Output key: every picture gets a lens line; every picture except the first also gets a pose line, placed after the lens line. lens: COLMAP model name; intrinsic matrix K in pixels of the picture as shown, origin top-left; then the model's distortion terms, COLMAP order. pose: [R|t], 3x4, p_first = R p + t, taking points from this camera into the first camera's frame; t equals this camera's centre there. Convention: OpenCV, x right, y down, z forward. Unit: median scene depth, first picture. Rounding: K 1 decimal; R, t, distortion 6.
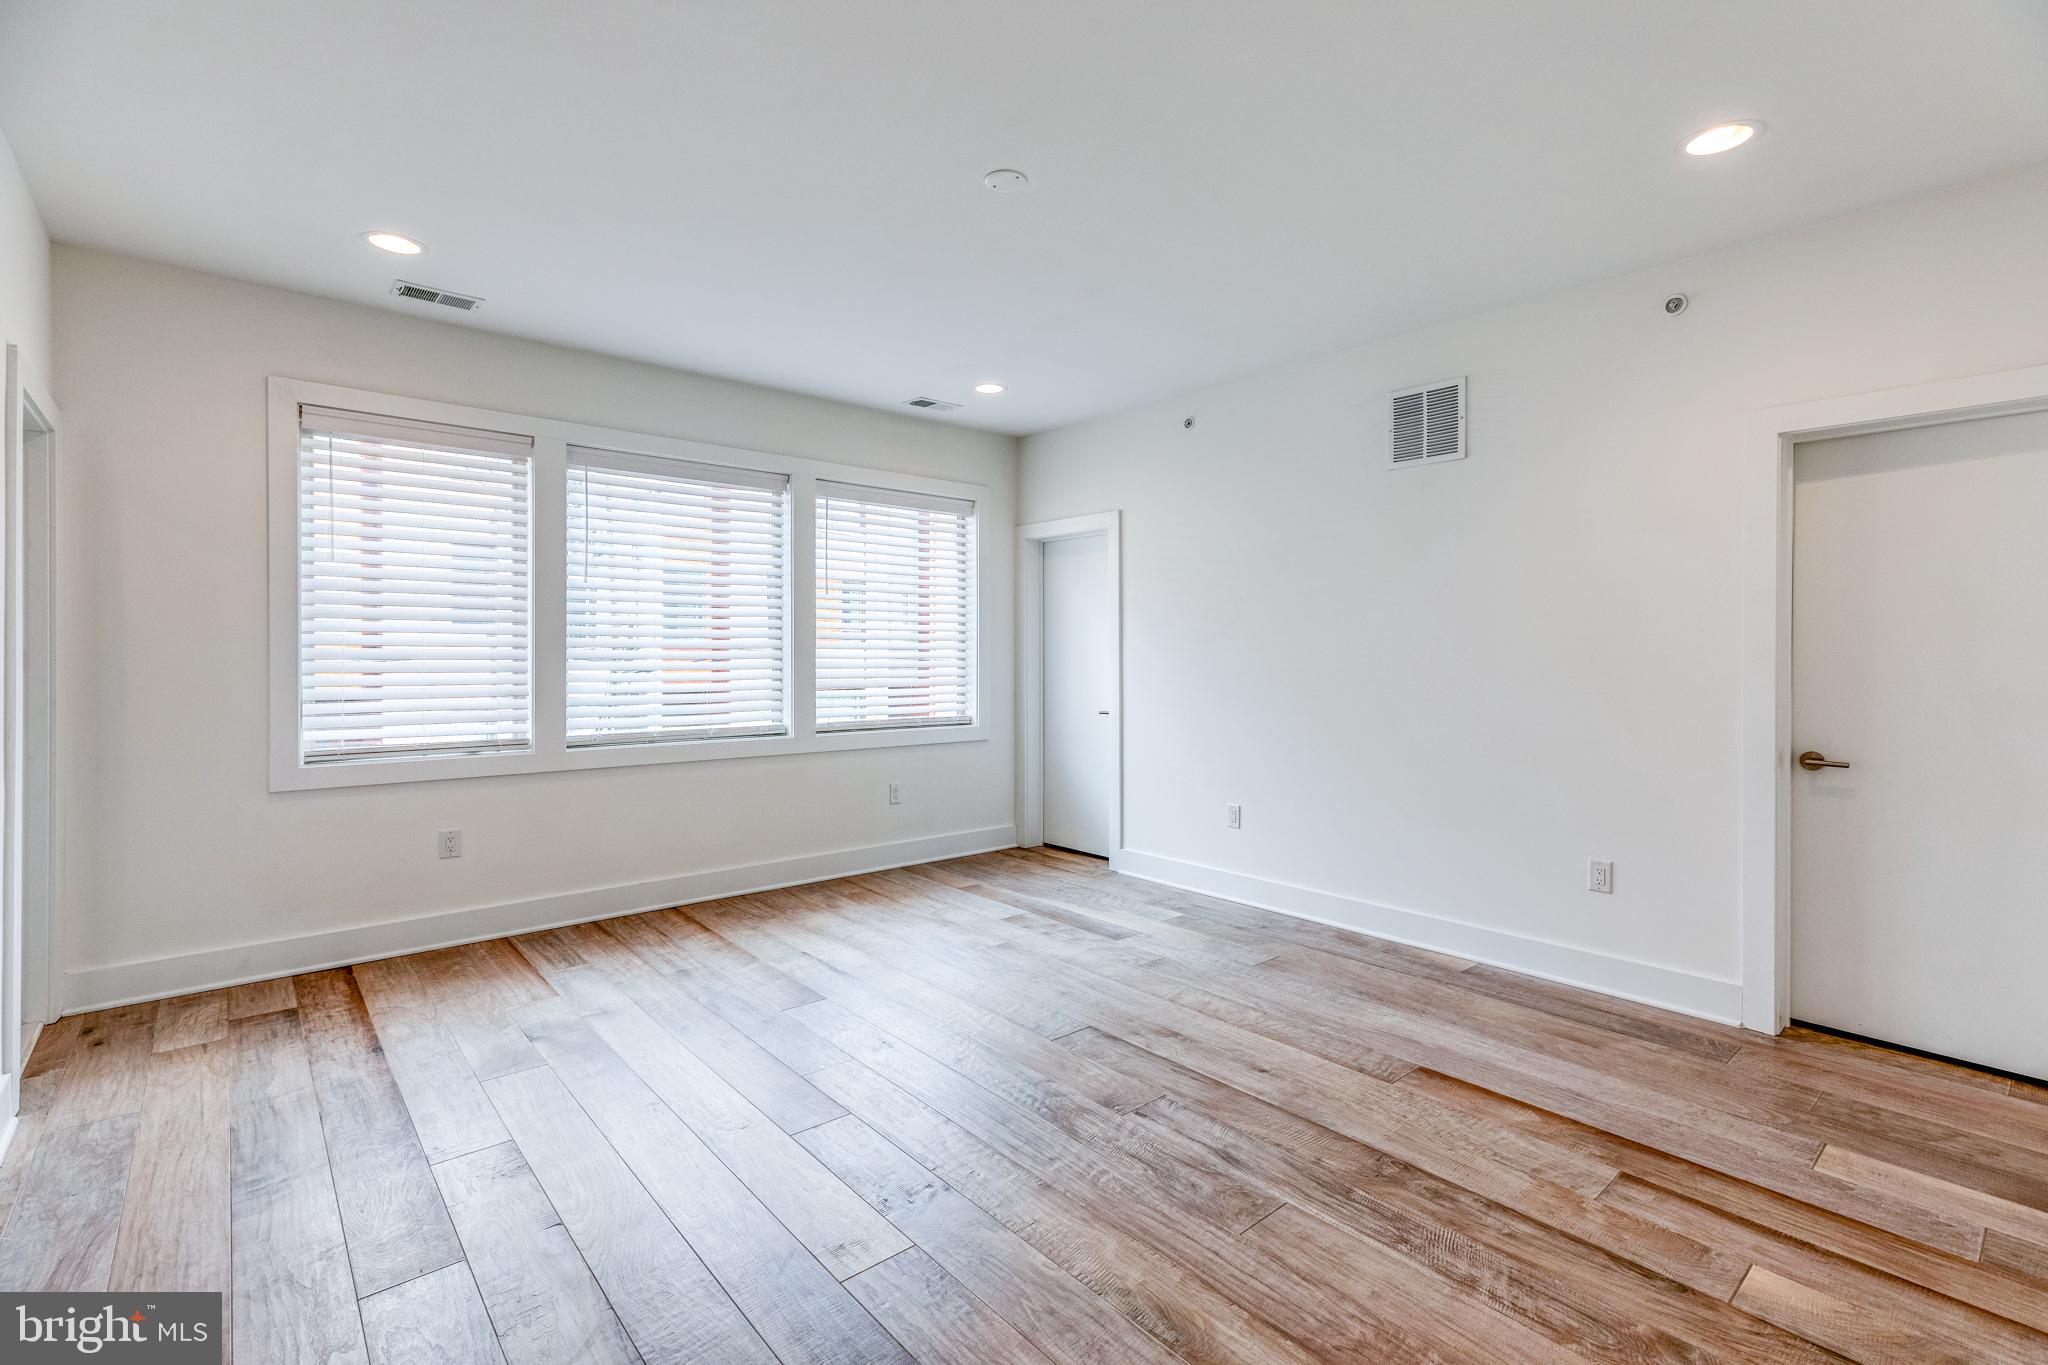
lens RADIAL K [[921.3, 0, 1024.0], [0, 921.3, 682.5], [0, 0, 1]] dist [0.000472, -0.000114]
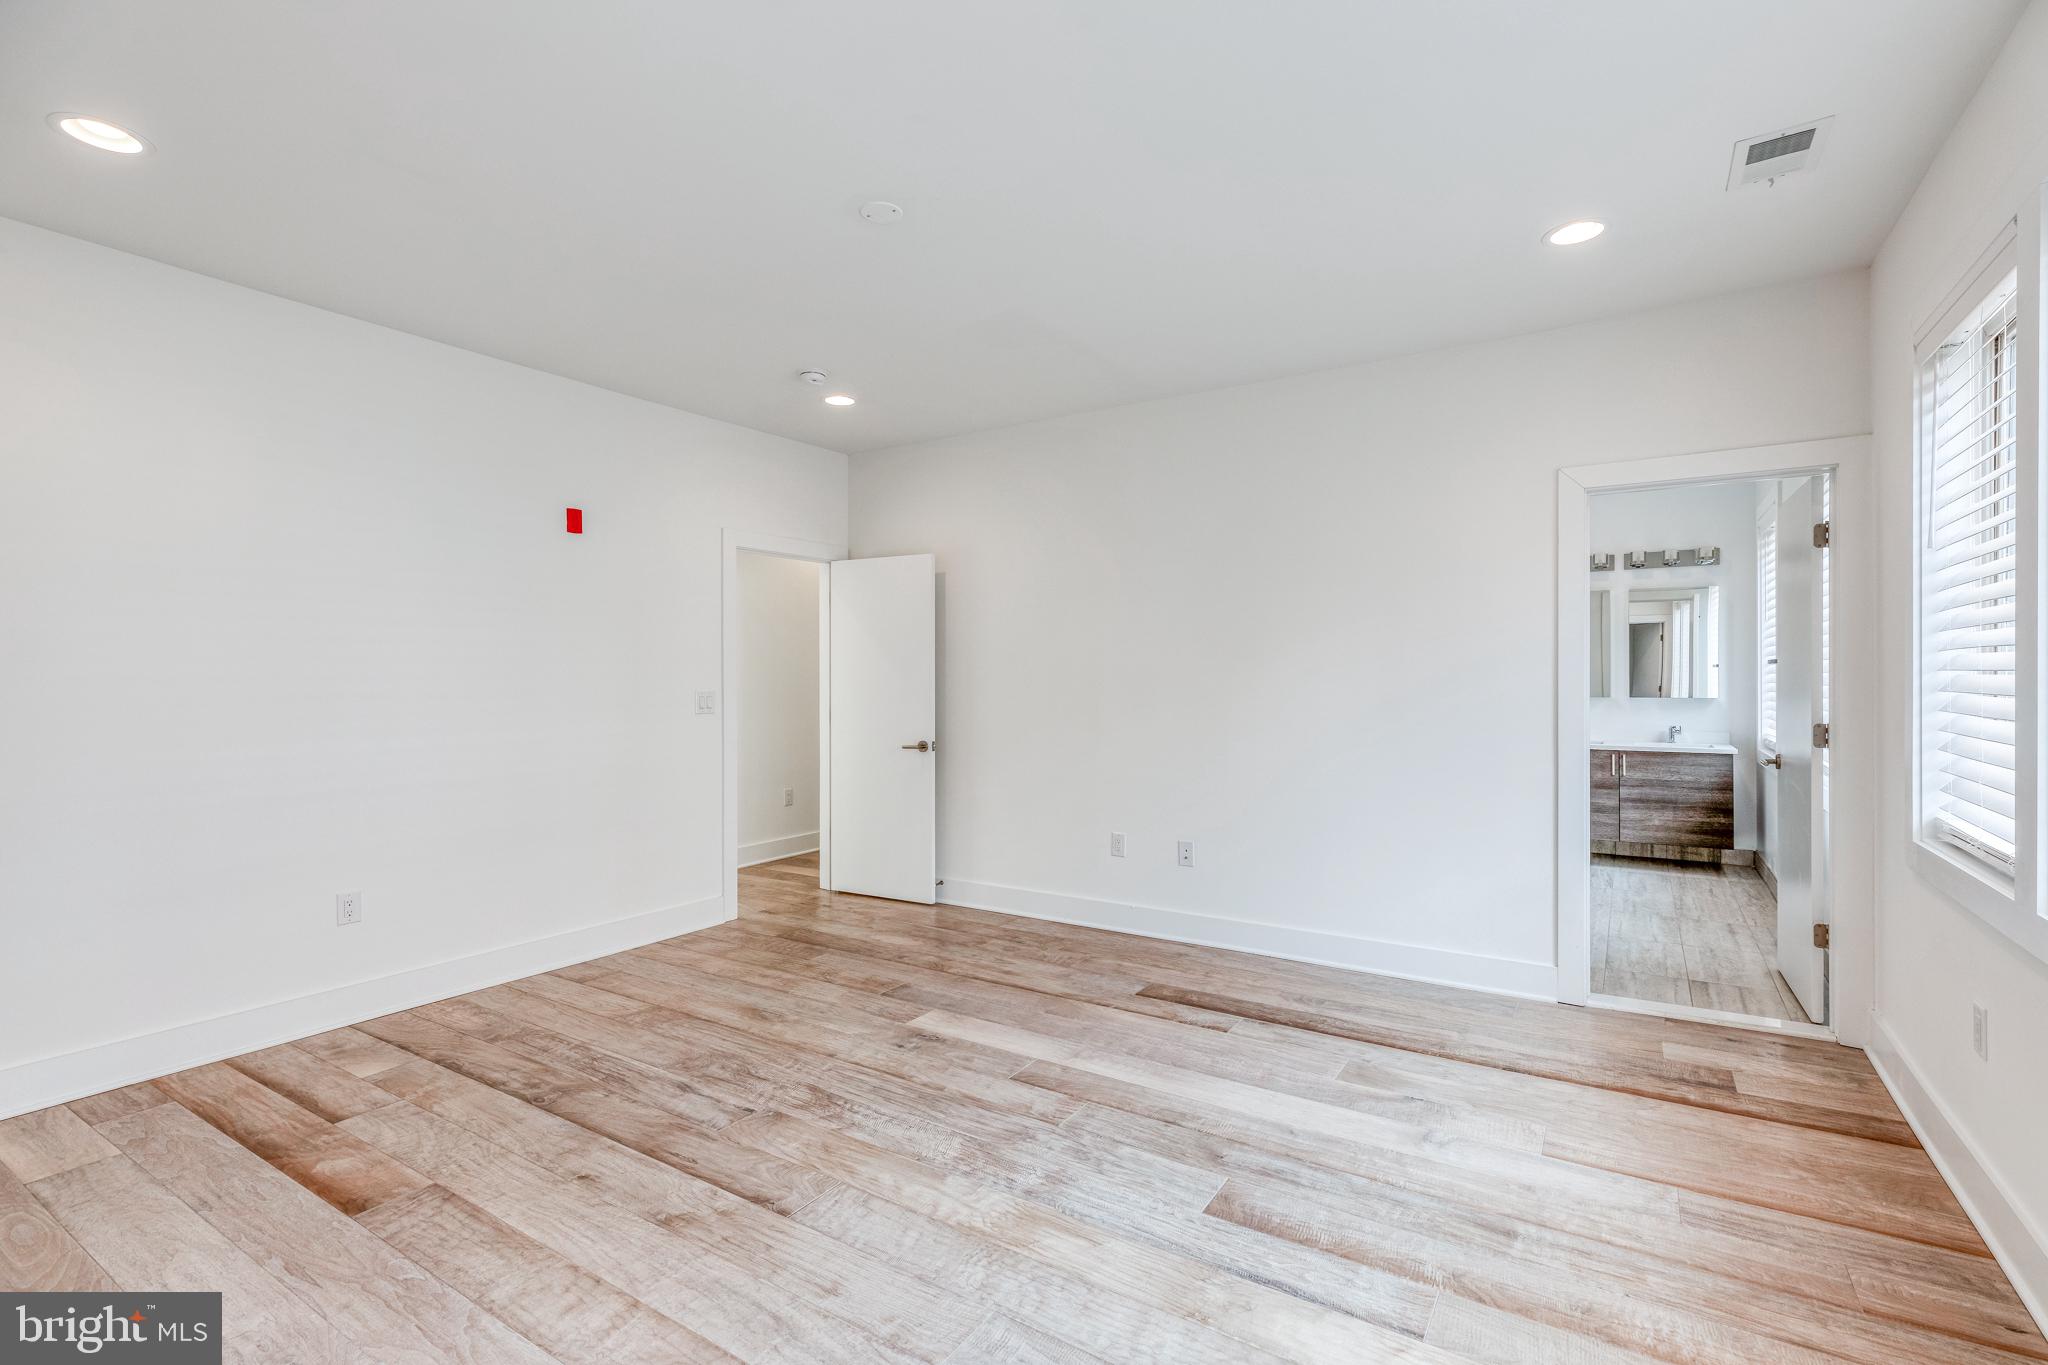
lens RADIAL K [[921.3, 0, 1024.0], [0, 921.3, 682.5], [0, 0, 1]] dist [0.000472, -0.000114]
pose [[-0.959816, 0.001966, -0.280624, 0.118055], [-0.007888, 0.999391, 0.033979, -0.069808], [0.280520, 0.034827, -0.959216, 2.089022]]
